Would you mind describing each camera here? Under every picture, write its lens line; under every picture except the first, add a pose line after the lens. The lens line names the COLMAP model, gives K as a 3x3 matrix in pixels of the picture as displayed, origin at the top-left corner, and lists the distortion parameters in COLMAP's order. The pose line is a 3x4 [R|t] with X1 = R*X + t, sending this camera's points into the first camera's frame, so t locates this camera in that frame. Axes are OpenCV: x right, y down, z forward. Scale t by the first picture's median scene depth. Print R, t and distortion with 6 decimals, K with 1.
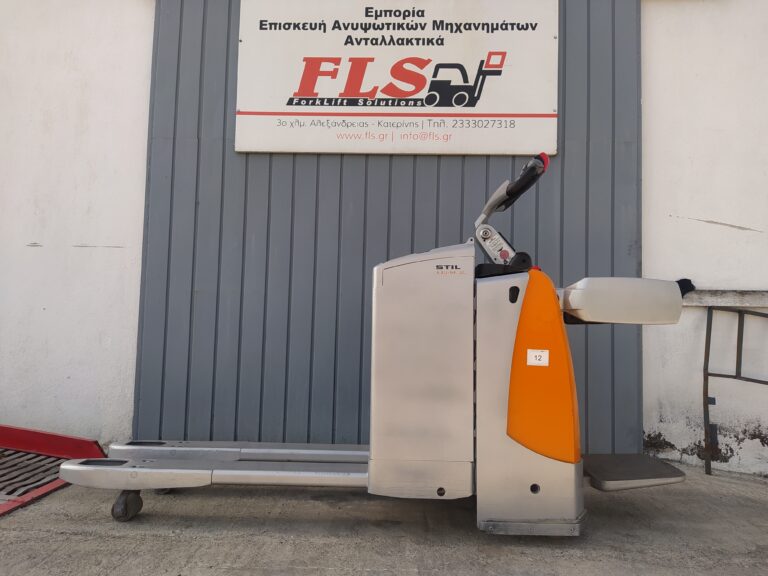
lens RADIAL K [[583.7, 0, 389.5], [0, 583.7, 297.6], [0, 0, 1]] dist [0.050136, -0.070262]
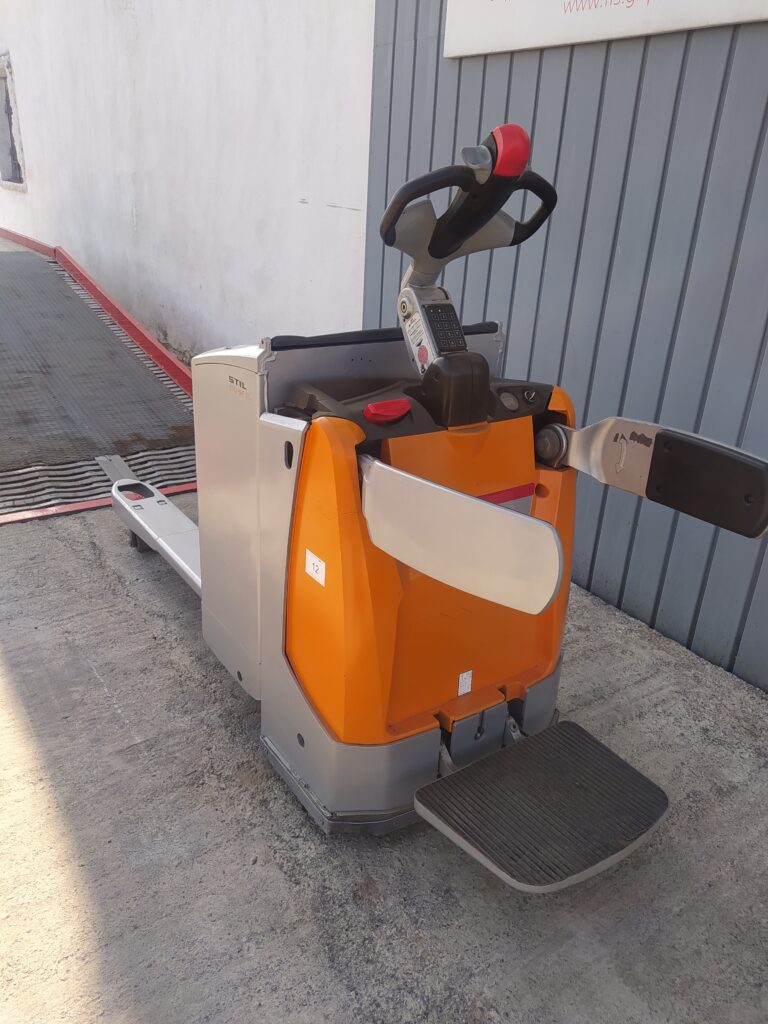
lens RADIAL K [[778.2, 0, 381.2], [0, 778.2, 515.4], [0, 0, 1]] dist [0.050136, -0.070262]
pose [[0.590332, 0.334925, -0.734394, 0.493533], [0.001973, 0.909247, 0.416253, -0.156789], [0.807158, -0.247176, 0.536096, 0.378191]]
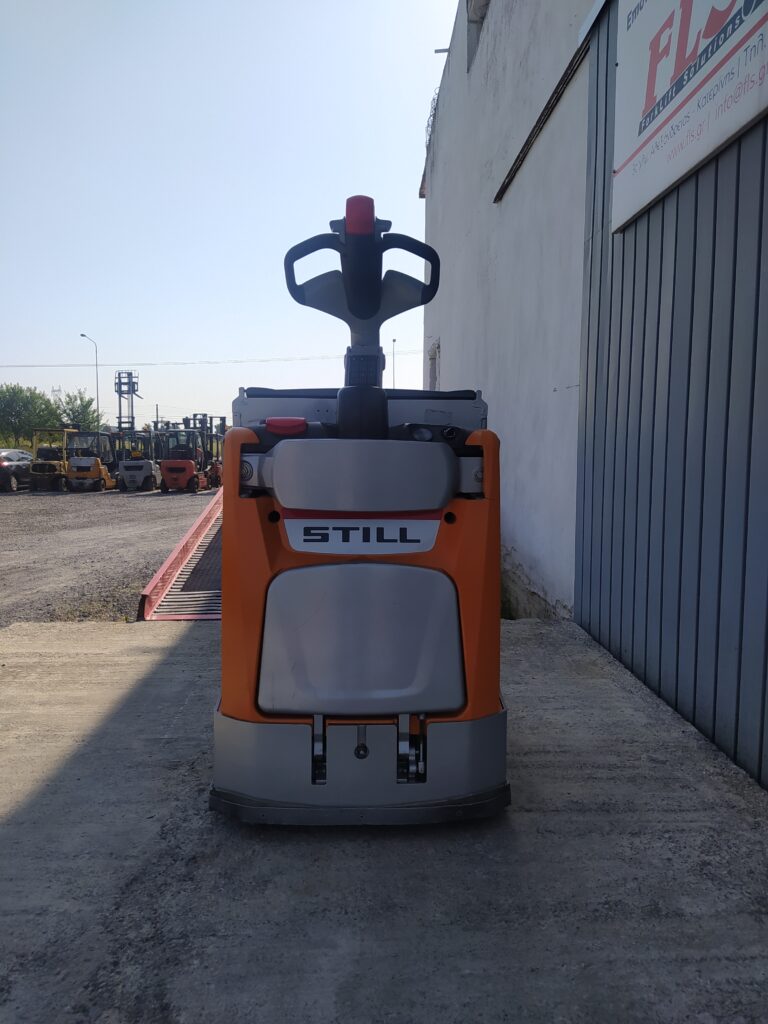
lens RADIAL K [[778.2, 0, 380.1], [0, 778.2, 516.8], [0, 0, 1]] dist [0.050136, -0.070262]
pose [[0.065400, 0.086980, -0.994061, 0.698893], [0.053597, 0.994450, 0.090540, -0.011224], [0.996419, -0.059200, 0.060375, 0.659654]]
